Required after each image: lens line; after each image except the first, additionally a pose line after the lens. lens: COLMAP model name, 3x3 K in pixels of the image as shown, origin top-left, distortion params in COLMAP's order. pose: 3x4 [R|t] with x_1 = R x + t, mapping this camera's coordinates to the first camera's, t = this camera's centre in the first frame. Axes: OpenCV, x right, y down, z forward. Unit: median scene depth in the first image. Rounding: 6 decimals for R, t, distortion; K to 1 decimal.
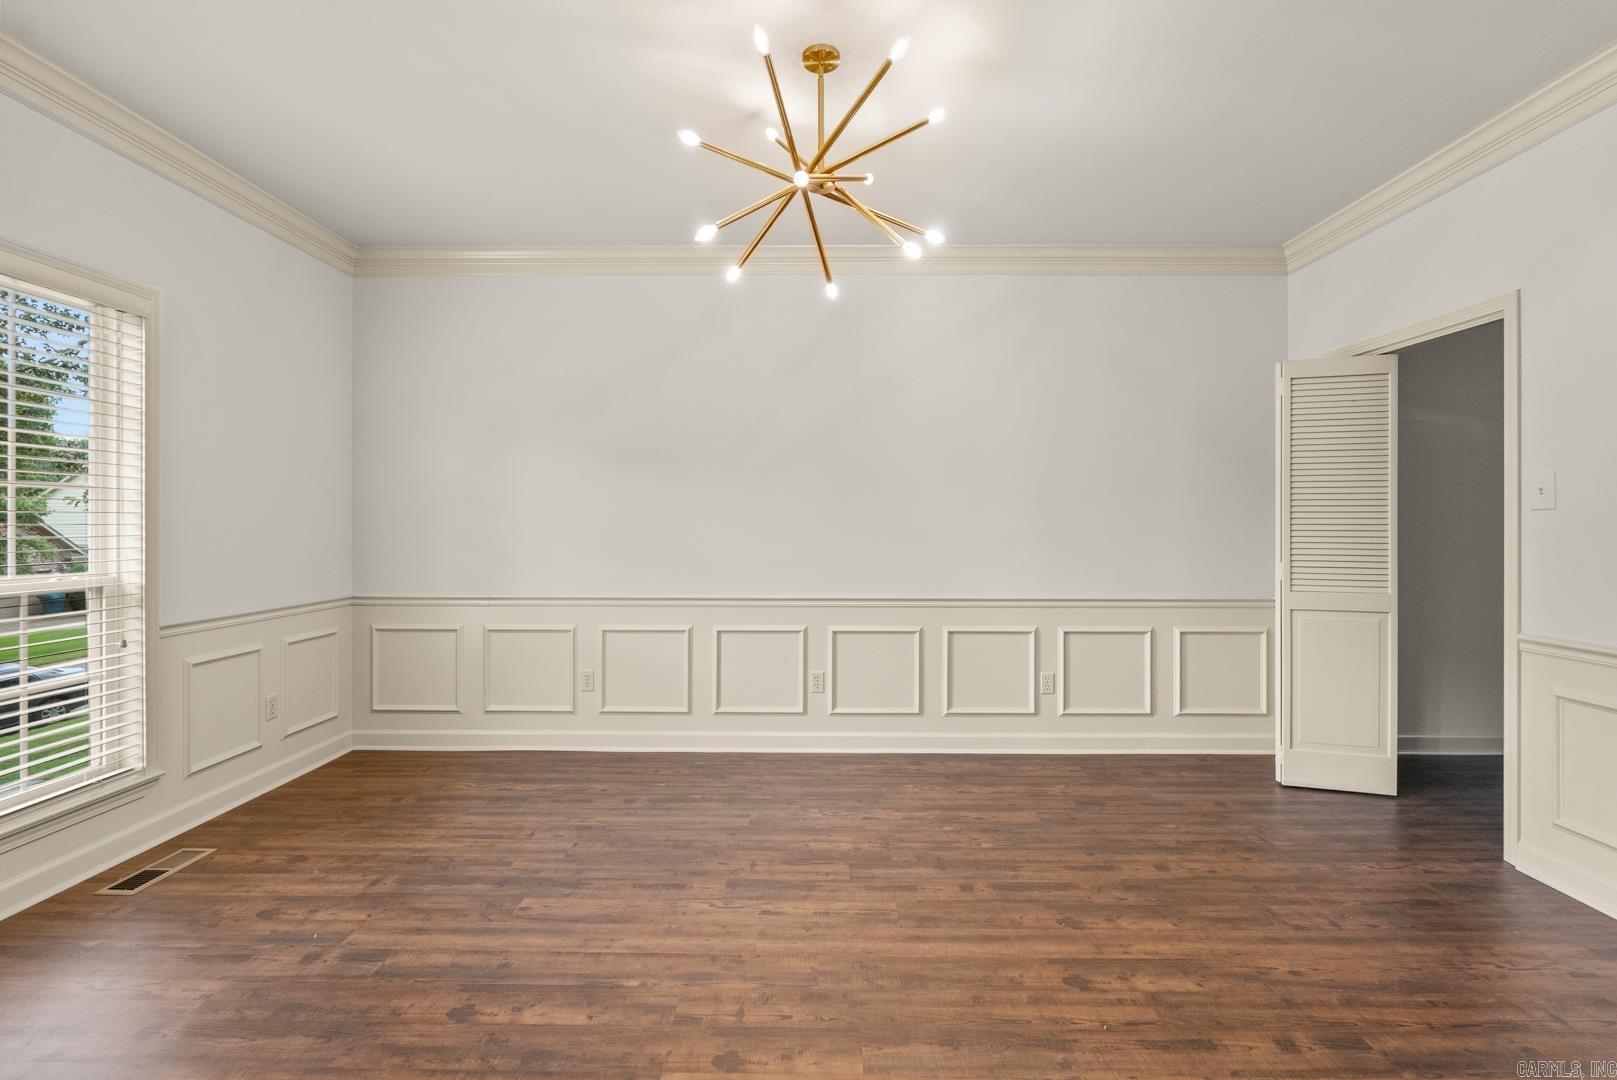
lens RADIAL K [[707.5, 0, 802.0], [0, 707.5, 529.6], [0, 0, 1]] dist [0.000048, 0.000354]
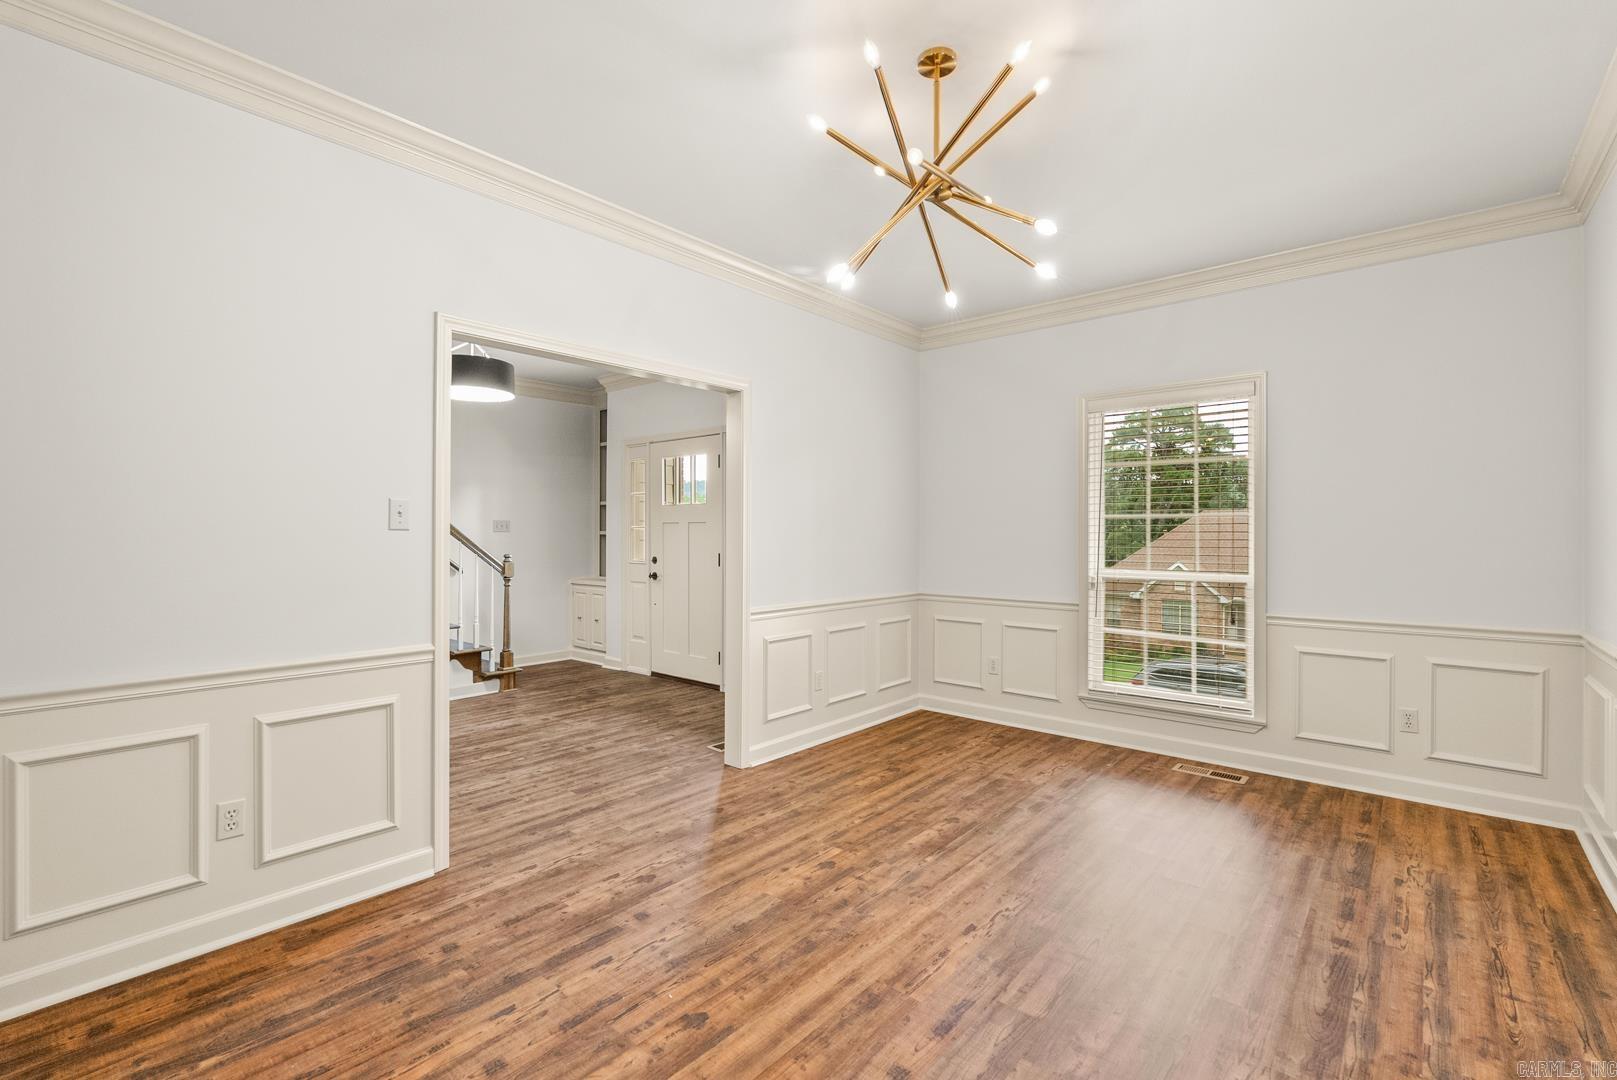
lens RADIAL K [[718.1, 0, 810.8], [0, 718.1, 533.0], [0, 0, 1]] dist [-0.003746, 0.000834]
pose [[-0.633233, -0.008954, -0.773909, 1.037245], [-0.009727, 0.999946, -0.003610, -0.010812], [0.773900, 0.005242, -0.633286, 1.721822]]
